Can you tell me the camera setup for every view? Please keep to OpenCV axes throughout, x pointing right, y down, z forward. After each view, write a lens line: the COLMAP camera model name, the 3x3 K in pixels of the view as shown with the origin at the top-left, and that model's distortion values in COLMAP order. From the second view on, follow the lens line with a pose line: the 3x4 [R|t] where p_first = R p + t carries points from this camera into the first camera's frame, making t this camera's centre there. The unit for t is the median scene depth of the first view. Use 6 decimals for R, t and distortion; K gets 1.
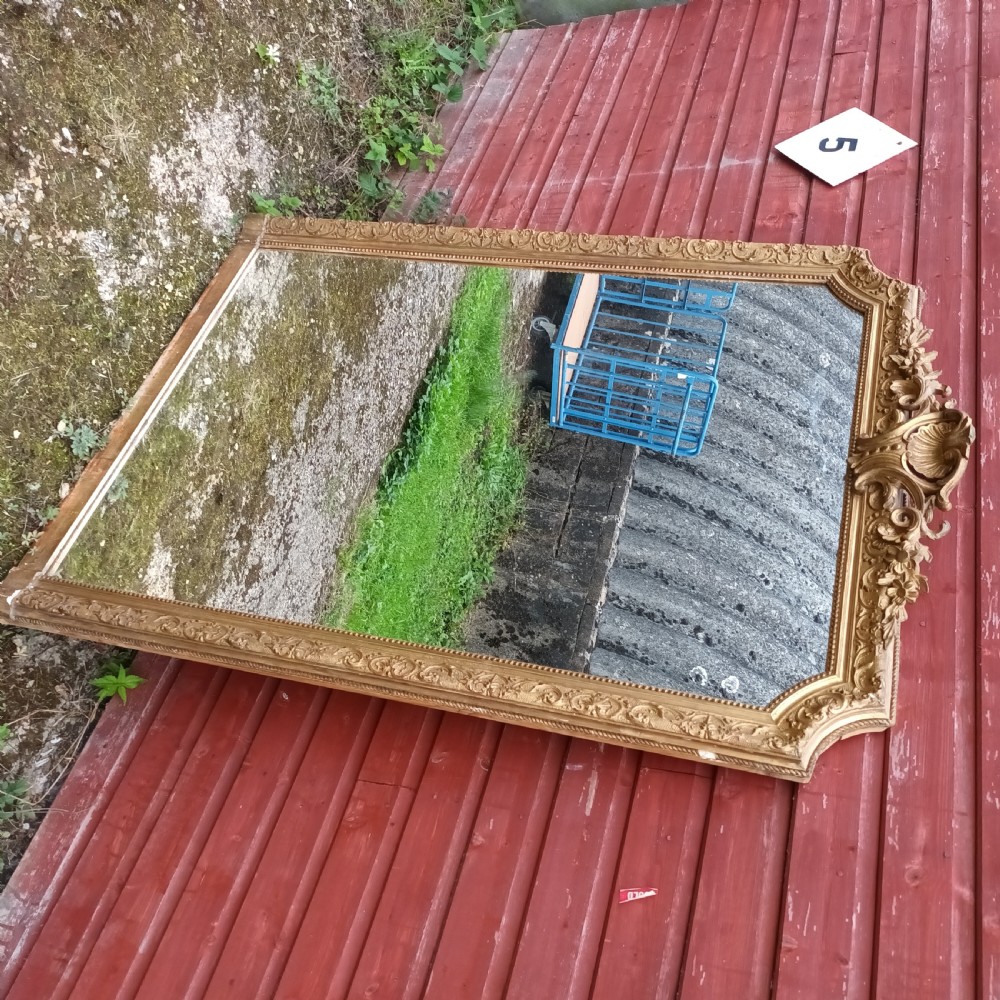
lens RADIAL K [[998.3, 0, 500.8], [0, 998.3, 500.7], [0, 0, 1]] dist [0.023888, -0.006753]
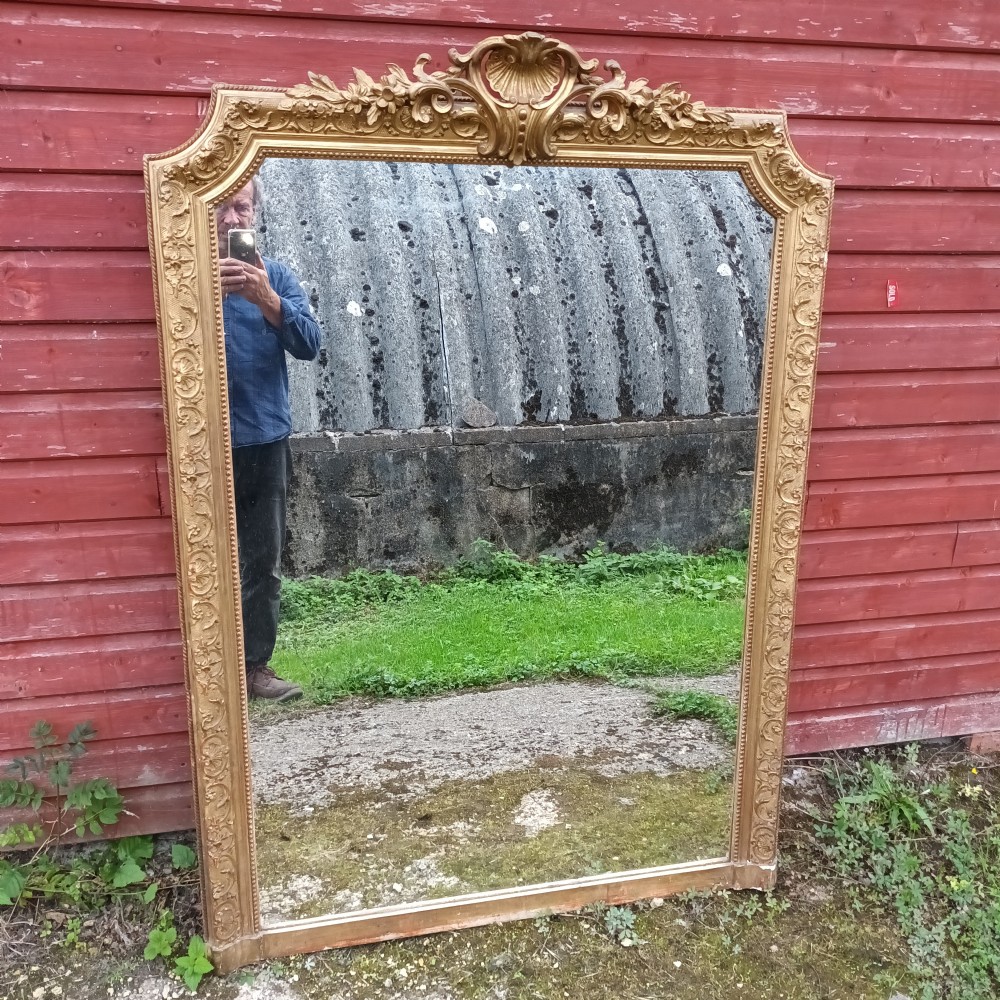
lens RADIAL K [[998.3, 0, 500.8], [0, 998.3, 500.7], [0, 0, 1]] dist [0.023888, -0.006753]
pose [[-0.295678, -0.942007, -0.158733, 0.223235], [0.612001, -0.314378, 0.725687, -0.930962], [-0.733505, 0.117425, 0.669464, 0.456680]]
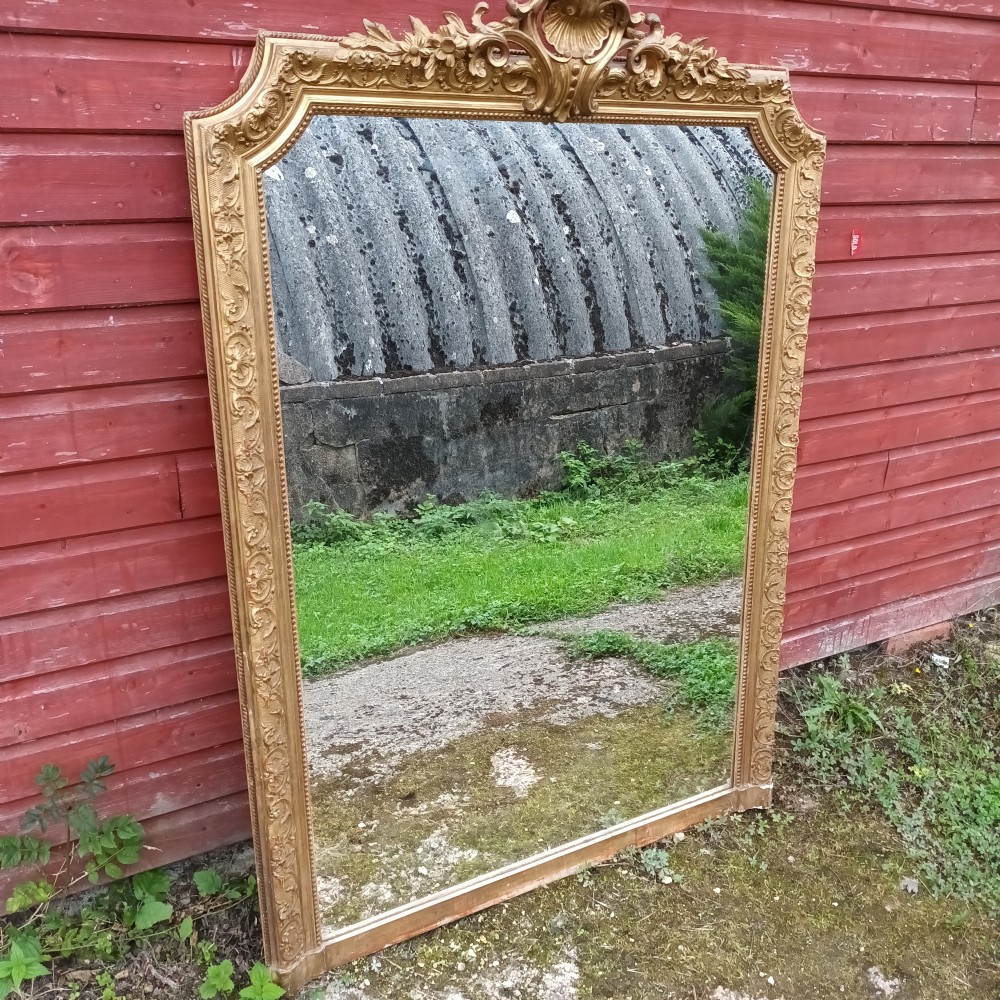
lens RADIAL K [[1001.6, 0, 500.6], [0, 1001.6, 500.9], [0, 0, 1]] dist [0.015740, -0.003475]
pose [[-0.319704, -0.901811, -0.290734, 0.352914], [0.374887, -0.402190, 0.835286, -1.073277], [-0.870201, 0.158053, 0.466659, 0.746838]]
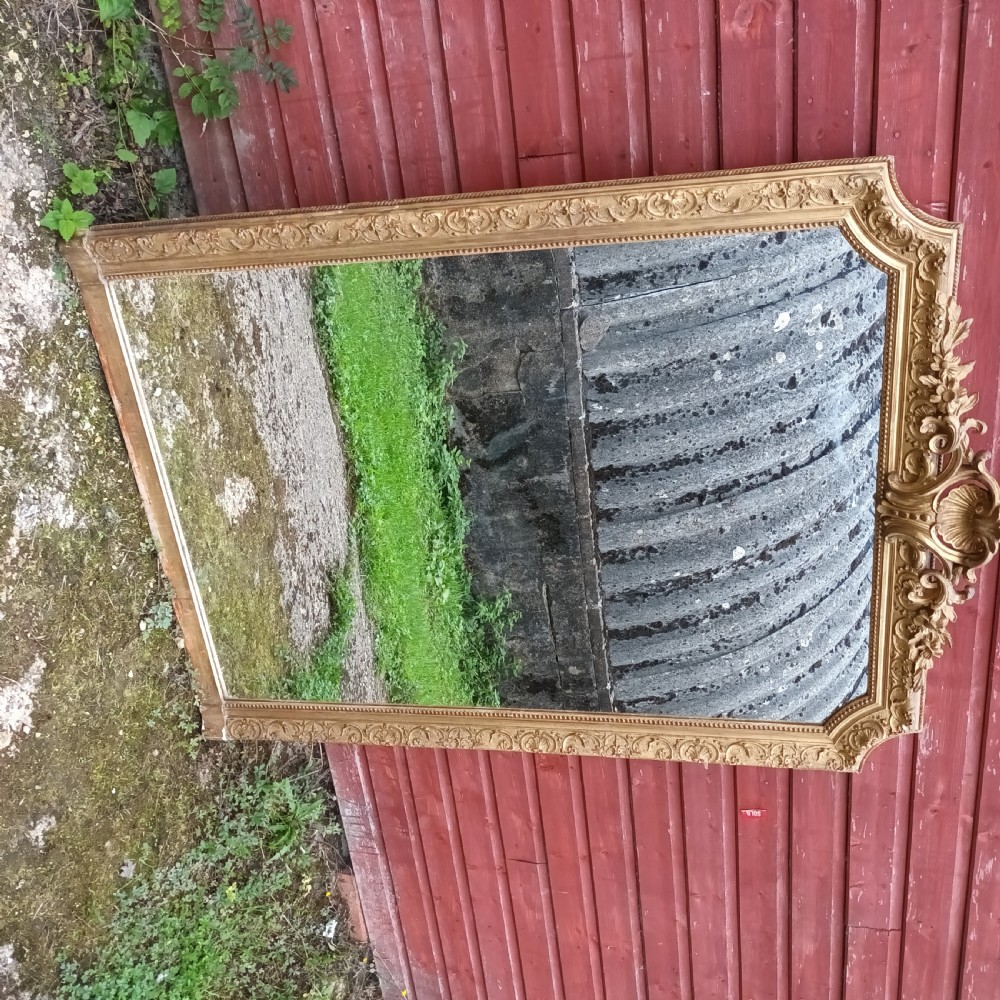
lens RADIAL K [[1009.5, 0, 500.3], [0, 1009.5, 501.7], [0, 0, 1]] dist [0.015669, 0.004750]
pose [[0.921954, -0.321413, -0.216090, 0.242921], [0.345937, 0.432519, 0.832619, -1.129835], [-0.174151, -0.842390, 0.509951, 0.612922]]
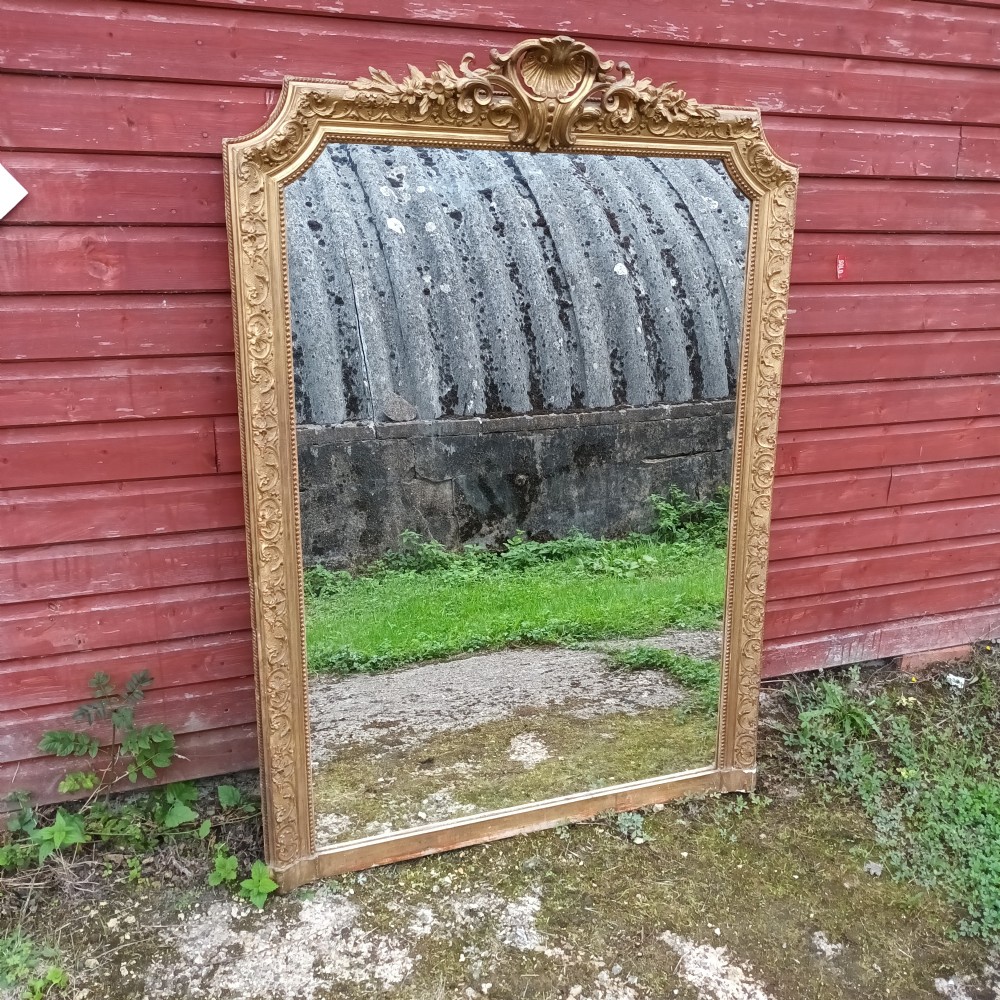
lens RADIAL K [[1005.4, 0, 498.0], [0, 1005.4, 499.9], [0, 0, 1]] dist [0.016540, 0.004941]
pose [[-0.306749, -0.932635, -0.189992, 0.239406], [0.504604, -0.328606, 0.798369, -1.178940], [-0.807020, 0.149028, 0.571411, 0.519927]]
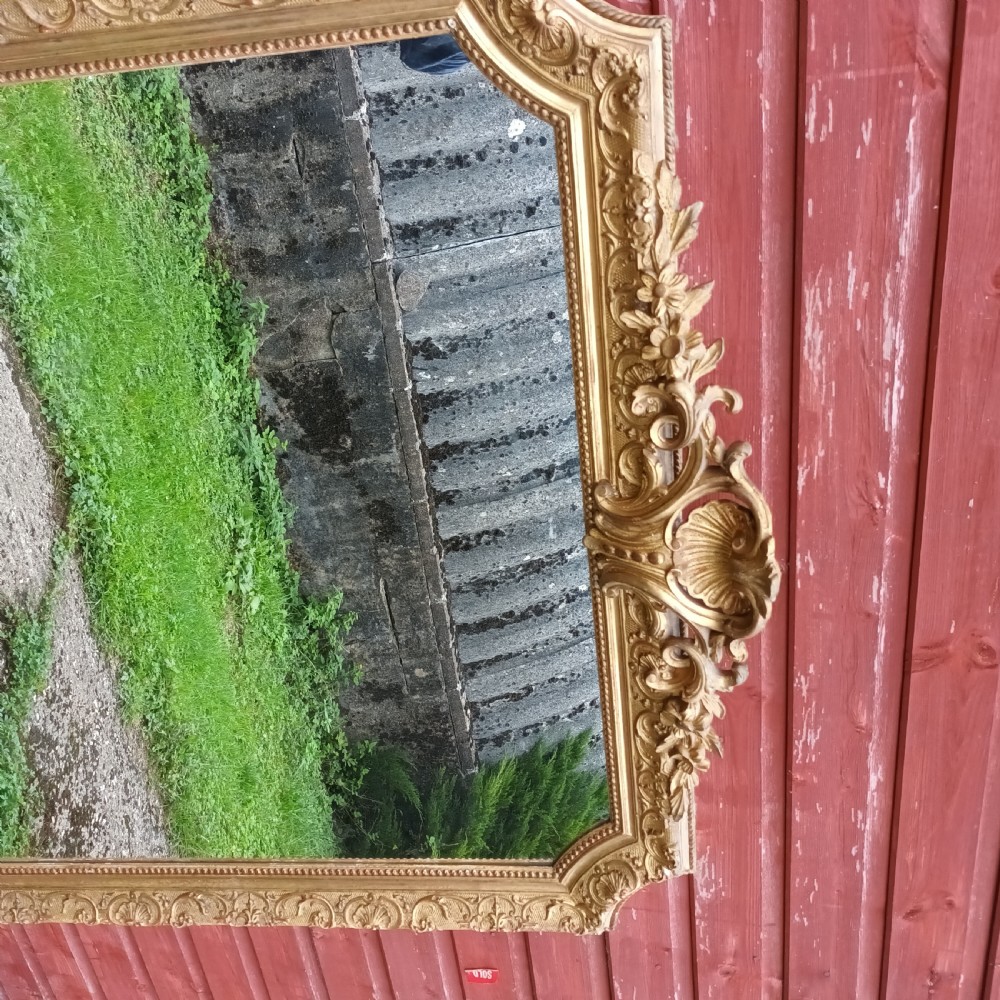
lens RADIAL K [[1006.0, 0, 500.0], [0, 1006.0, 507.6], [0, 0, 1]] dist [0.035741, -0.042751]
pose [[0.922556, -0.359703, -0.139658, 0.433225], [0.283522, 0.386407, 0.877670, -0.652027], [-0.261736, -0.849296, 0.458466, 0.837050]]
